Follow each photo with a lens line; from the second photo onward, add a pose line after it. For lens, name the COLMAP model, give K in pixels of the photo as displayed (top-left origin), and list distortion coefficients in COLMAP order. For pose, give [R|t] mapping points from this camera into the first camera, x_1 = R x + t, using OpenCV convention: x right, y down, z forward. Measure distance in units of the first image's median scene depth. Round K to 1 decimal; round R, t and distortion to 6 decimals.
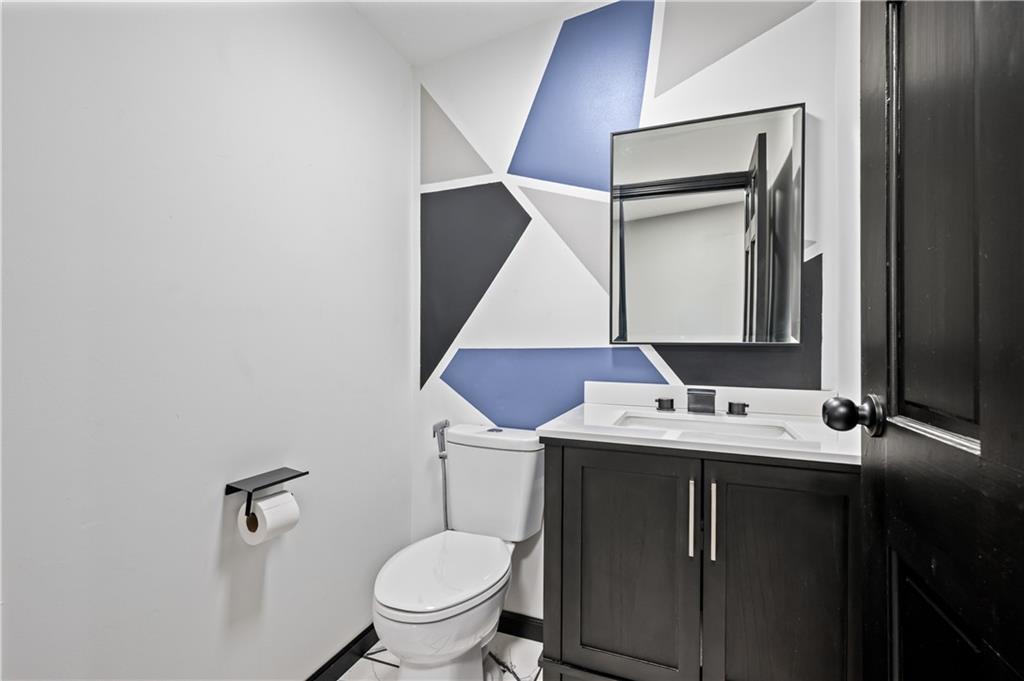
lens RADIAL K [[461.5, 0, 514.6], [0, 461.5, 340.6], [0, 0, 1]] dist [-0.005072, -0.000189]
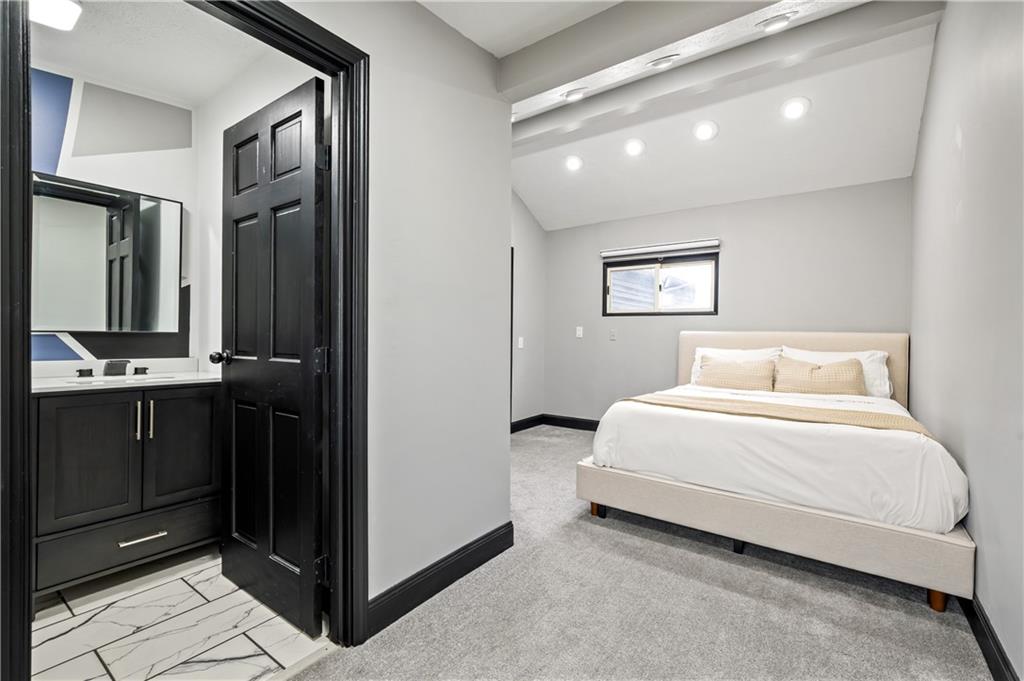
lens RADIAL K [[443.0, 0, 516.3], [0, 443.0, 337.4], [0, 0, 1]] dist [-0.001276, -0.000068]
pose [[0.253647, -0.009711, 0.967248, -0.735790], [-0.008192, 0.999892, 0.012187, -0.005448], [-0.967262, -0.011015, 0.253540, -0.741466]]
